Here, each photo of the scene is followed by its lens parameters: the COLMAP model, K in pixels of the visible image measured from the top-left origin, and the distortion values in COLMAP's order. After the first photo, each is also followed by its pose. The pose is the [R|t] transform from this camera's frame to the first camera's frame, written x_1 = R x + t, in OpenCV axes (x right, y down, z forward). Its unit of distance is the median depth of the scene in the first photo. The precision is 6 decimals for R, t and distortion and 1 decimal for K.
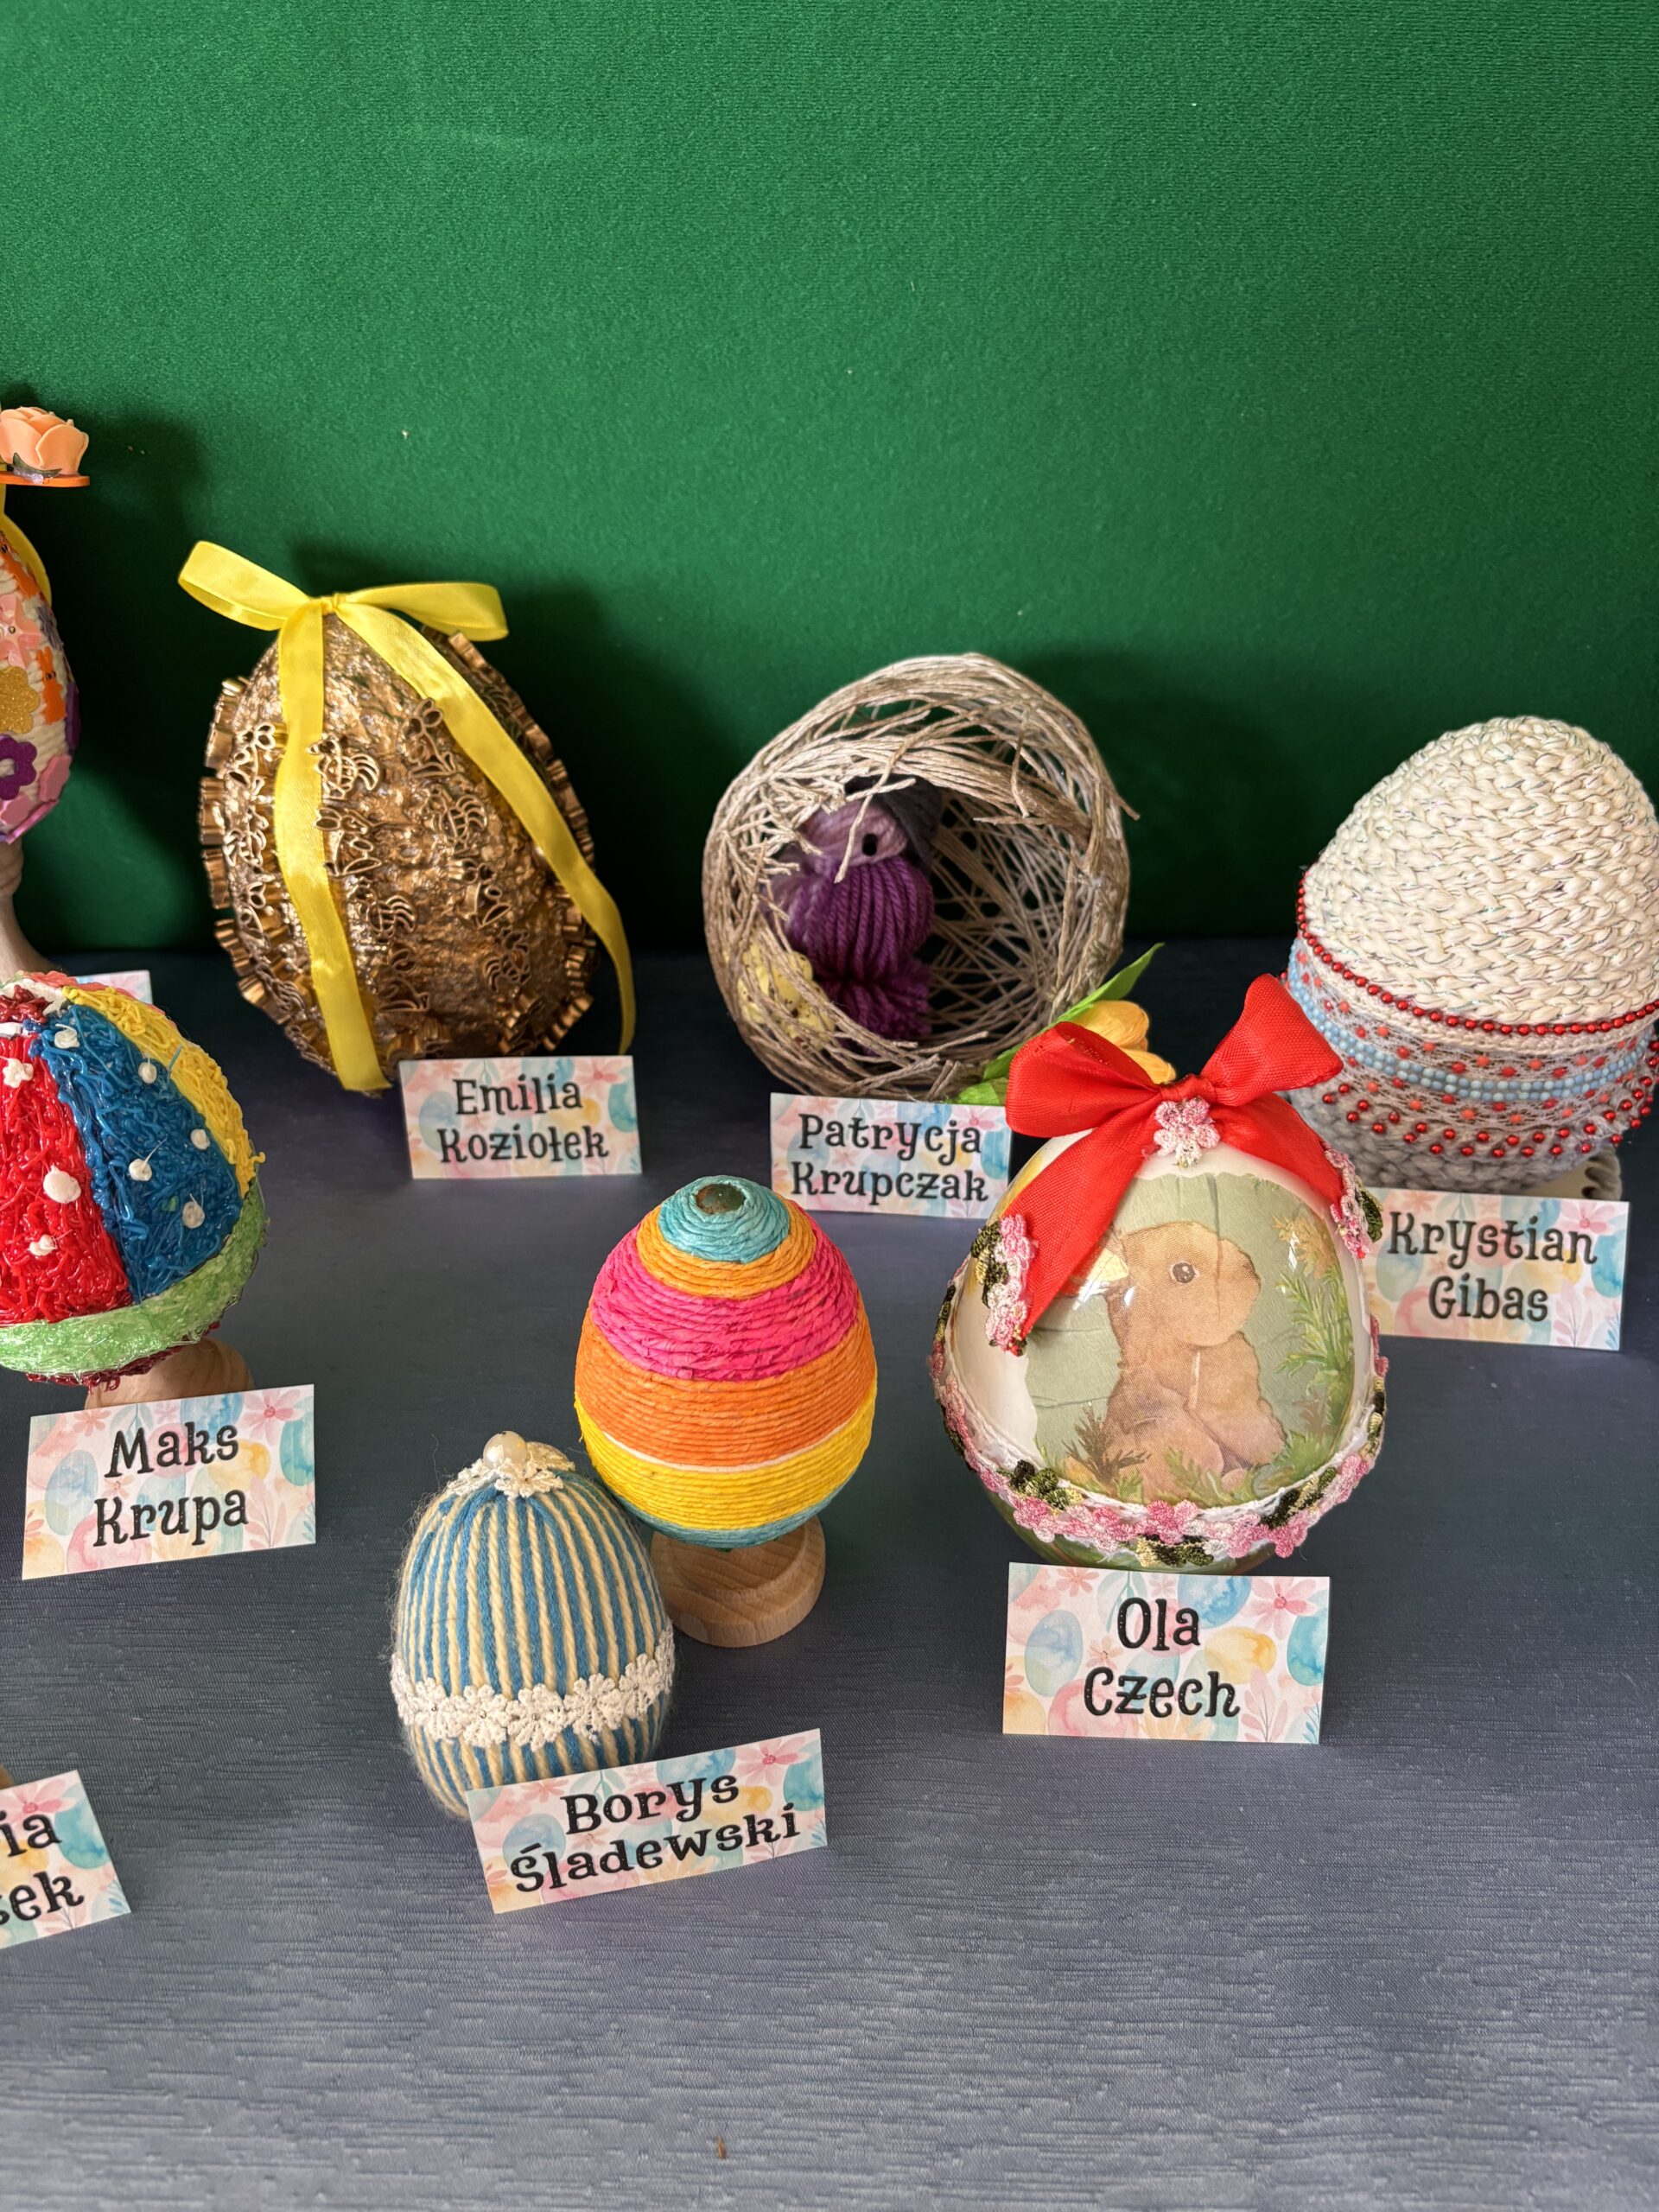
lens RADIAL K [[1720.5, 0, 739.4], [0, 1720.5, 1127.9], [0, 0, 1]] dist [0.024712, -0.022868]
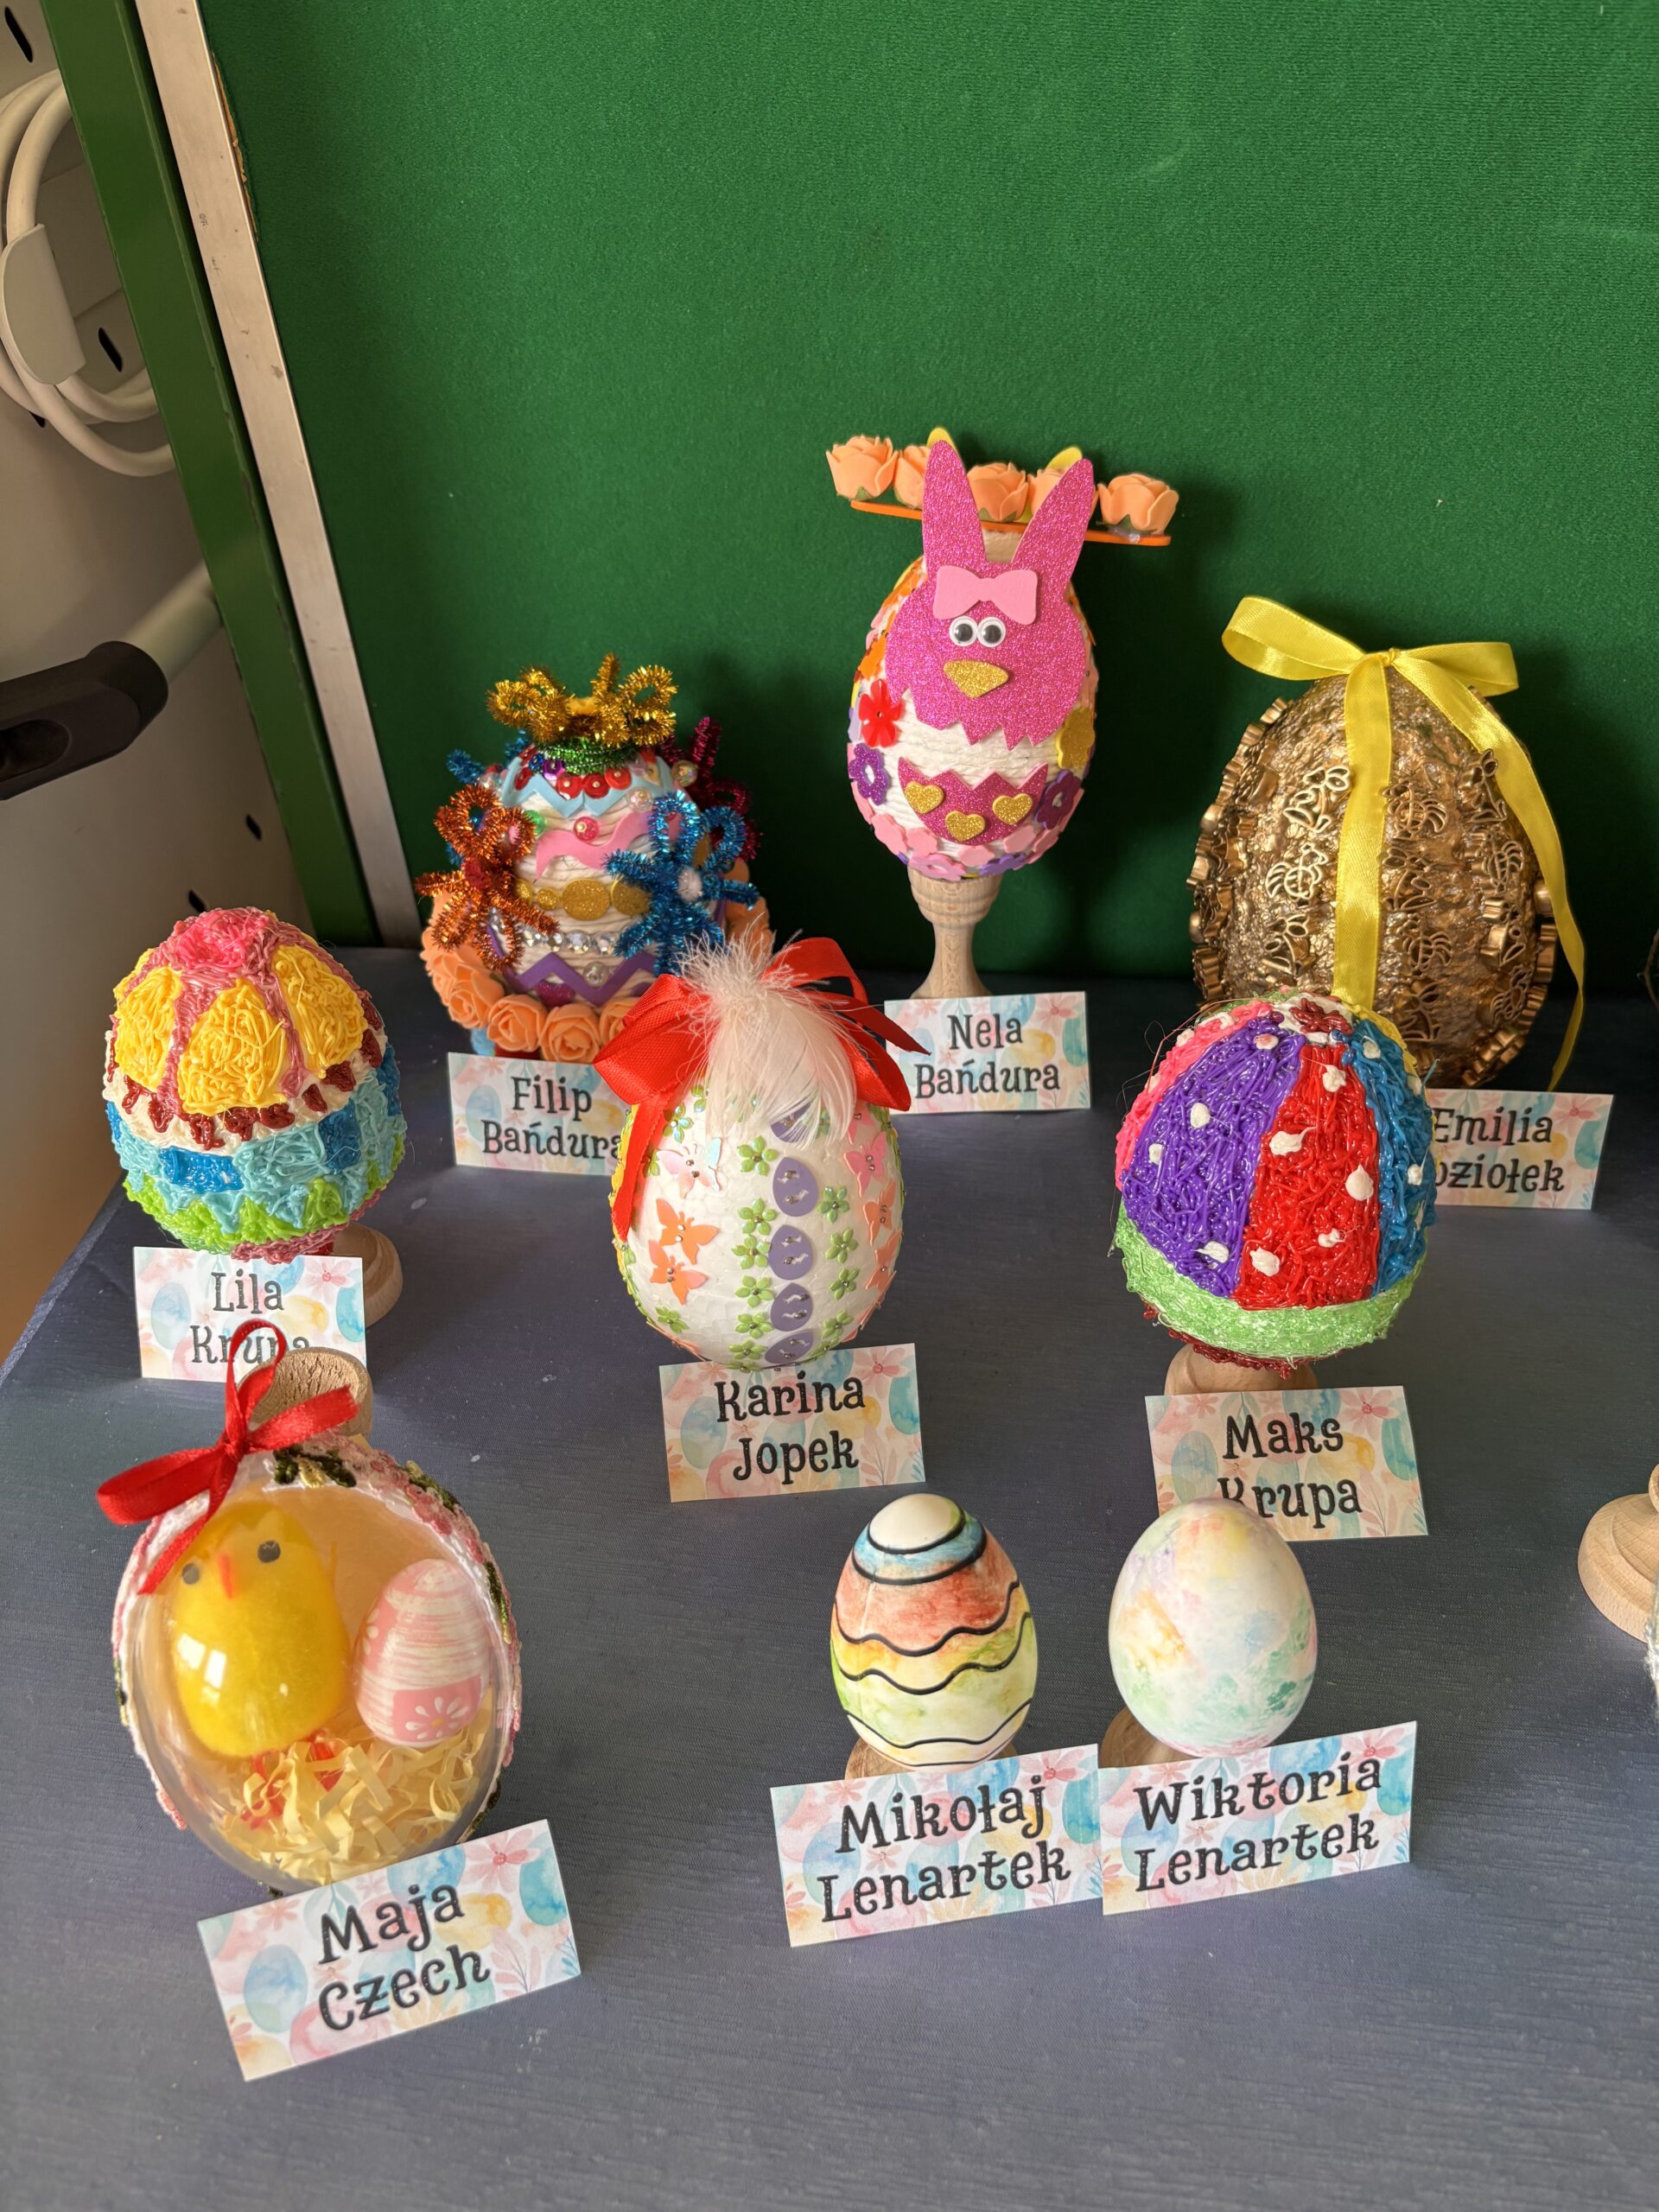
lens RADIAL K [[1720.5, 0, 829.3], [0, 1720.5, 1120.1], [0, 0, 1]] dist [0.024712, -0.022868]
pose [[0.993889, 0.057262, -0.094373, -0.476894], [-0.059964, 0.997861, -0.026040, 0.031645], [0.092680, 0.031540, 0.995196, -0.090959]]
